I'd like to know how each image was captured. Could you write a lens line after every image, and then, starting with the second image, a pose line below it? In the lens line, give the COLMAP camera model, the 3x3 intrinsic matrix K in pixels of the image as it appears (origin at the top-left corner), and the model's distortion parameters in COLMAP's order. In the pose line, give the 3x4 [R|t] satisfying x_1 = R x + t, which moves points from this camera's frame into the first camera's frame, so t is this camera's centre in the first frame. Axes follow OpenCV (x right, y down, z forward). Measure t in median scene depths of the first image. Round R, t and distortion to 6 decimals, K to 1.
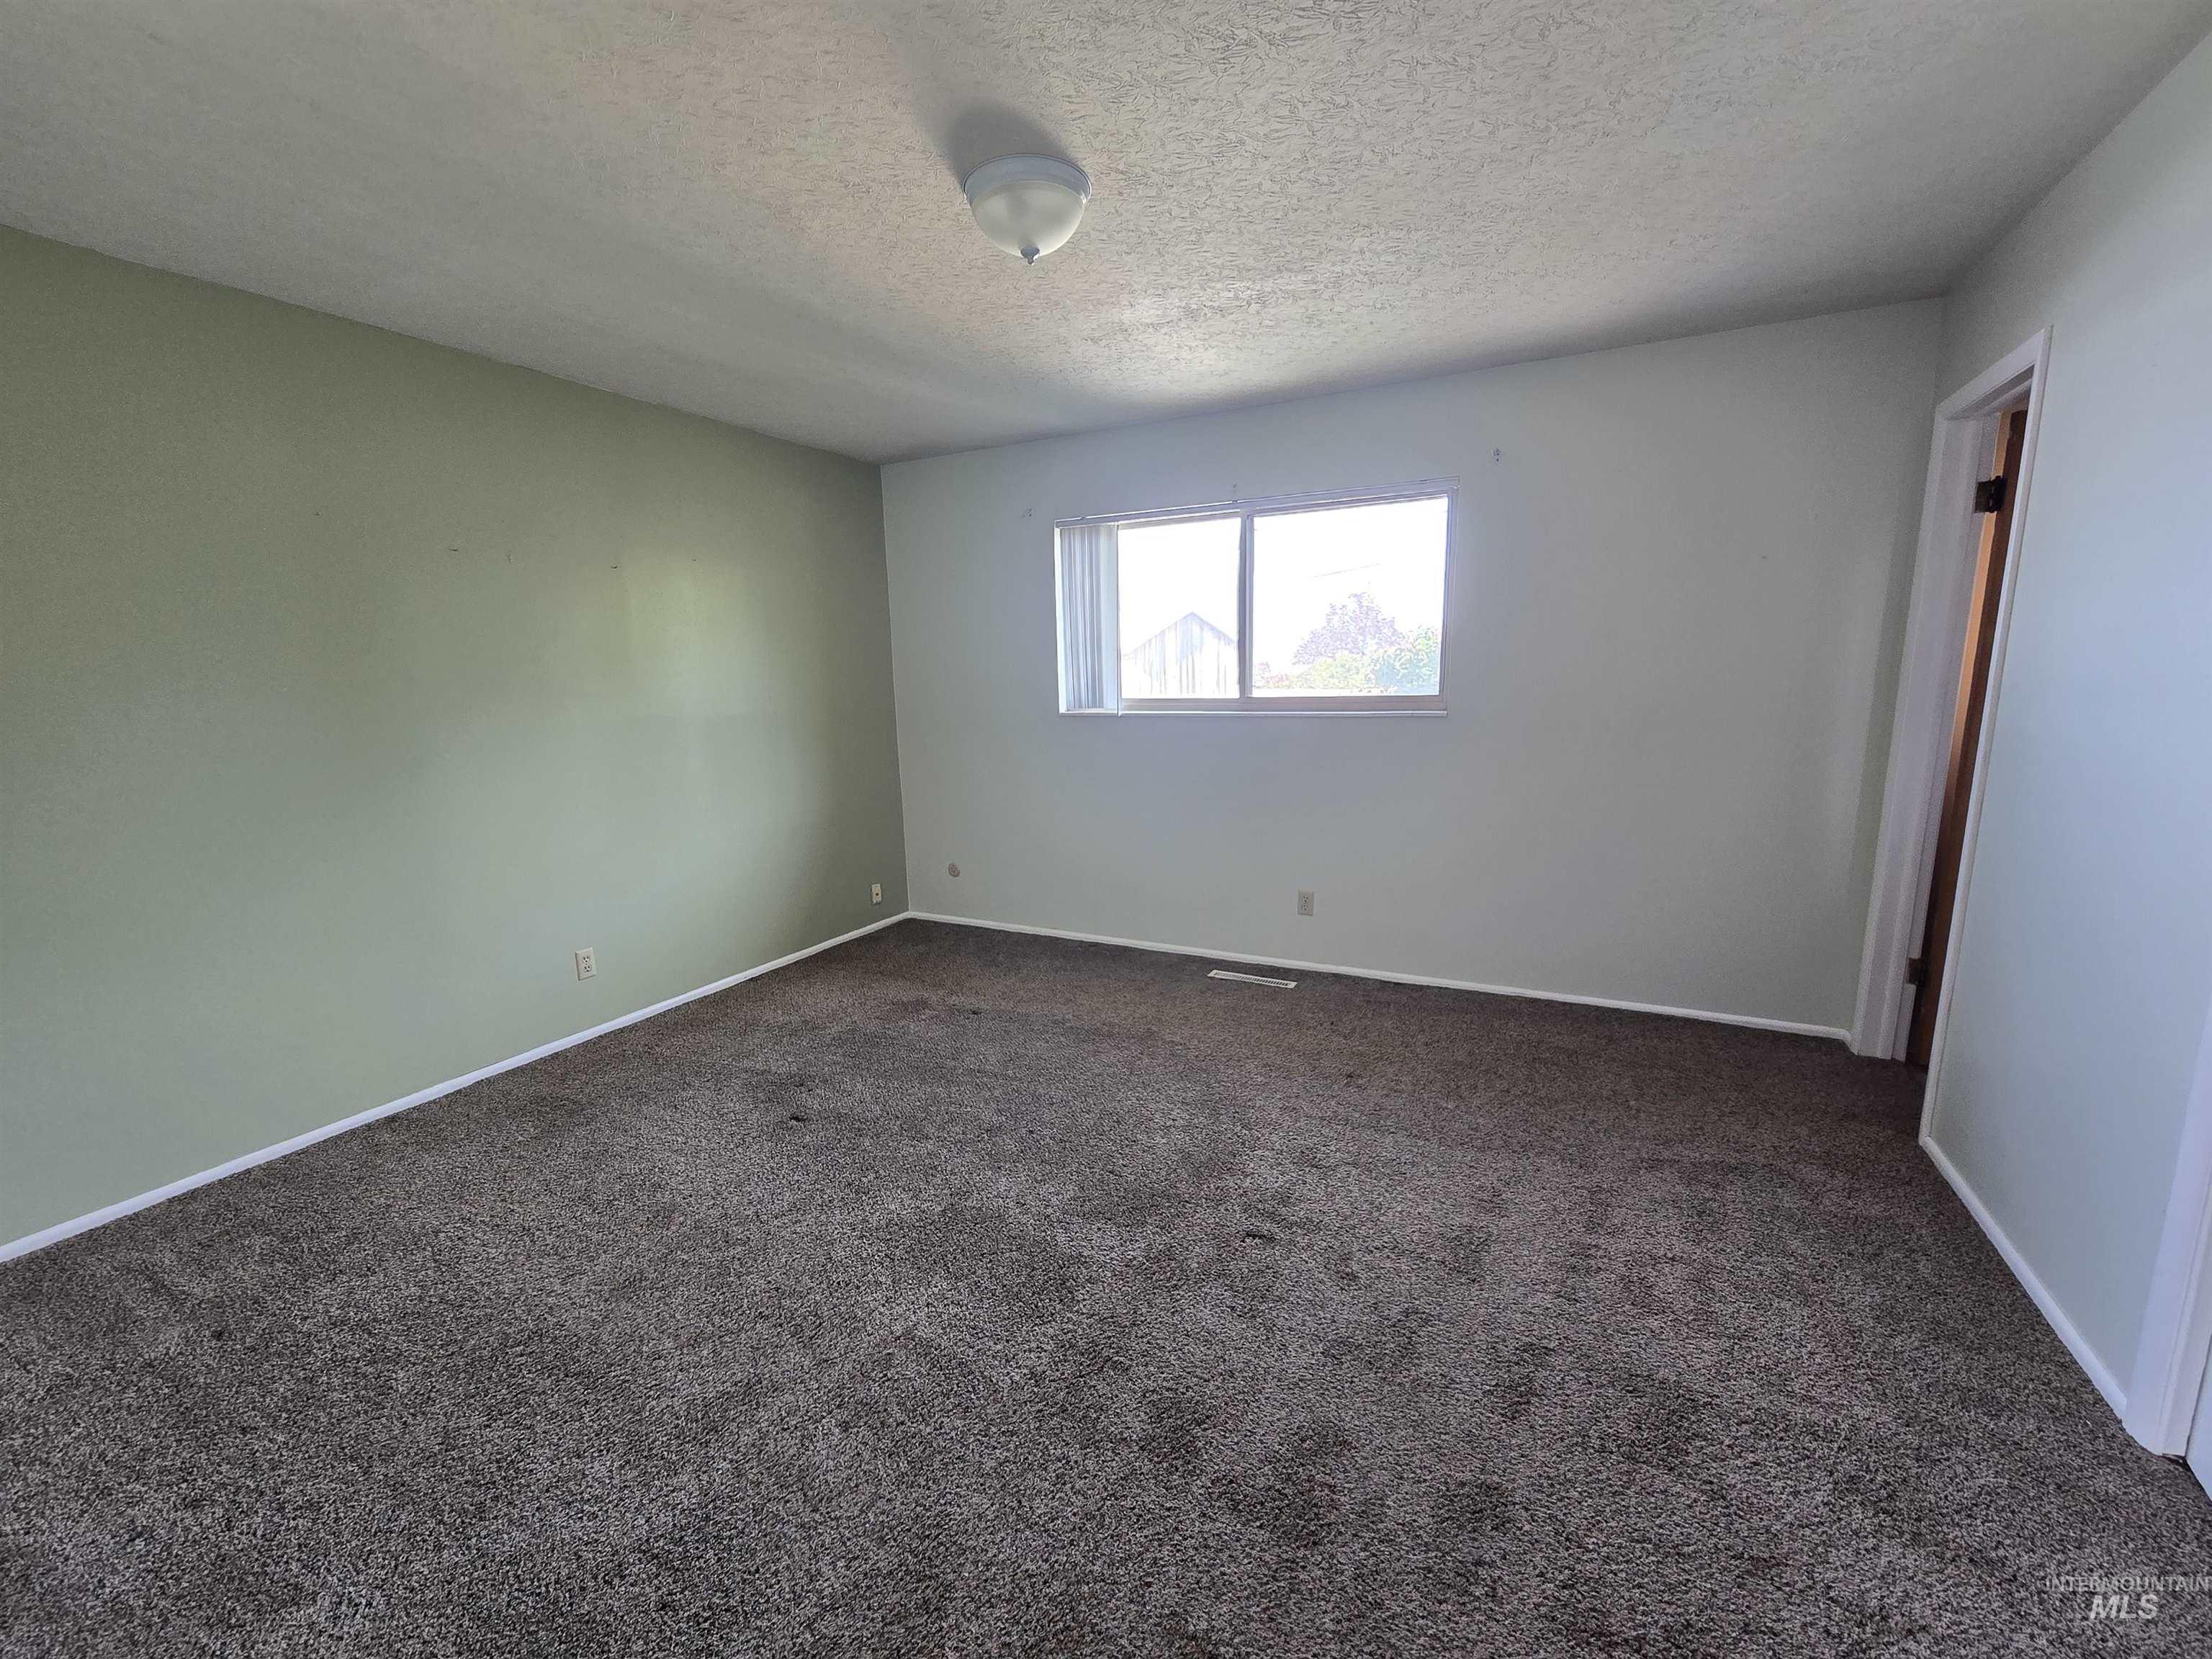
lens RADIAL K [[912.4, 0, 1112.7], [0, 912.4, 836.5], [0, 0, 1]] dist [-0.000108, 0.001301]
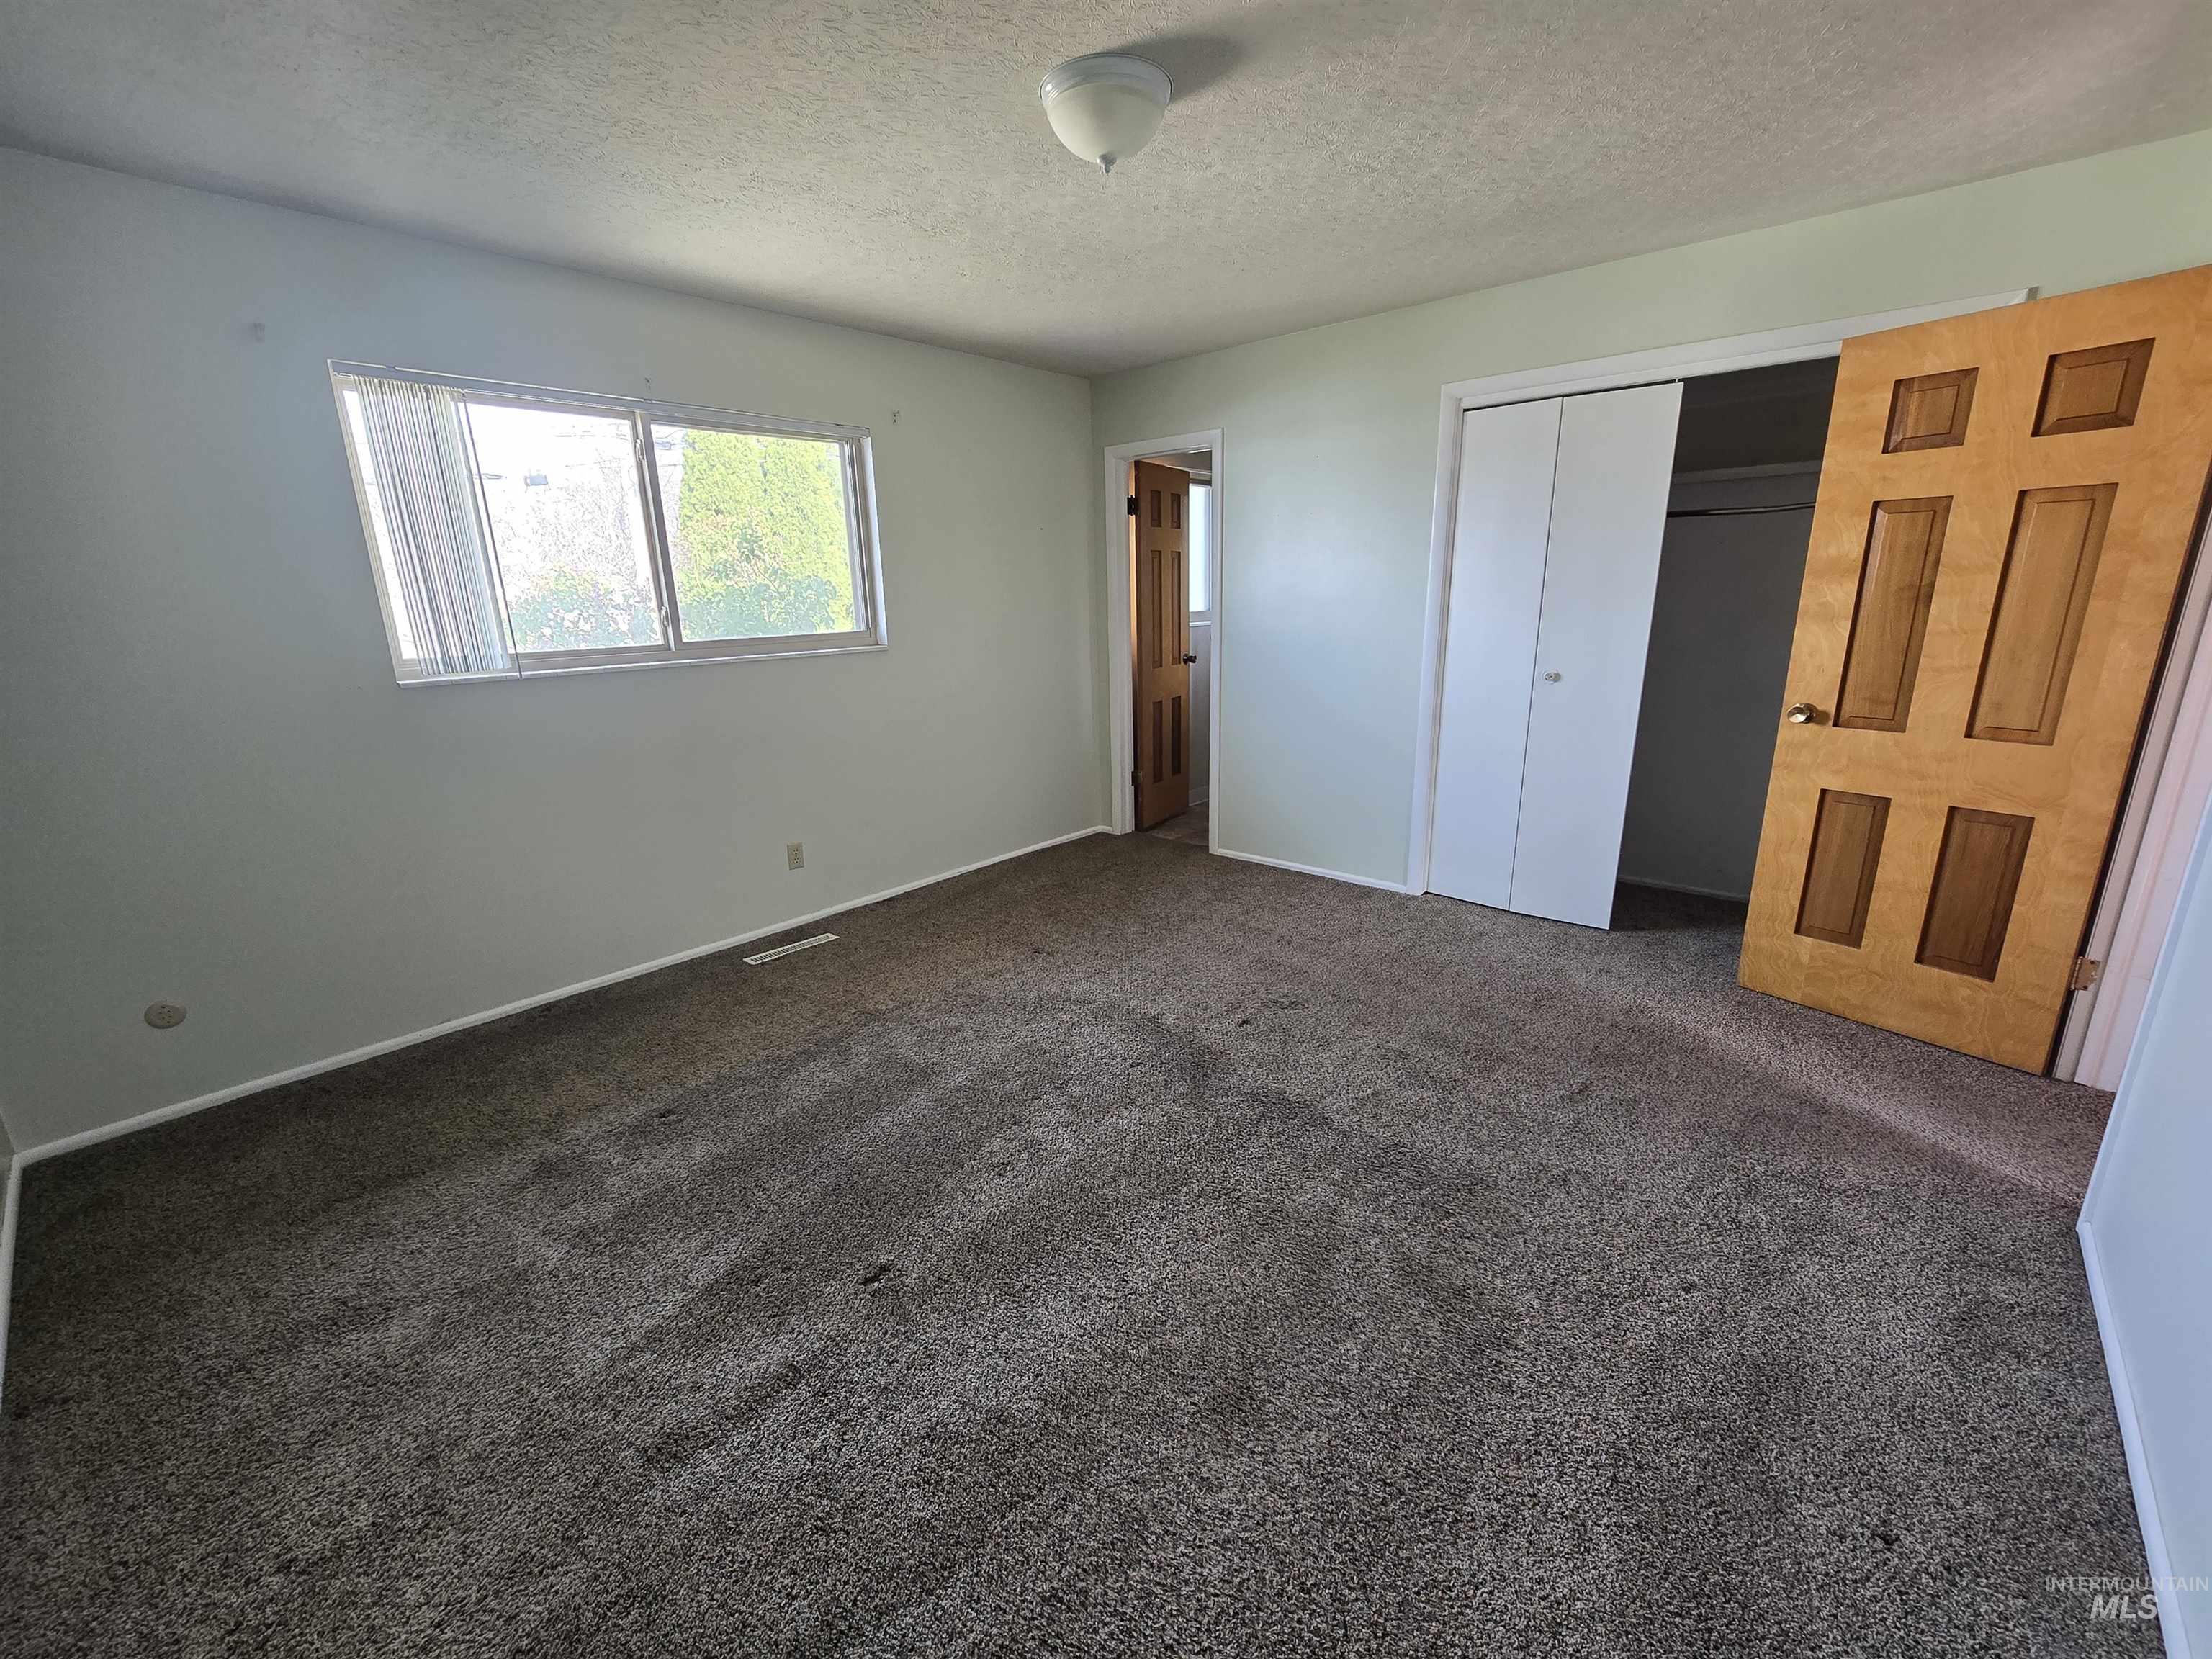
lens RADIAL K [[912.4, 0, 1102.8], [0, 912.4, 826.8], [0, 0, 1]] dist [-0.000108, 0.001301]
pose [[0.250604, -0.231796, 0.939930, -0.667804], [0.185105, 0.964472, 0.188496, -0.085255], [-0.950228, 0.126748, 0.284607, 0.466463]]
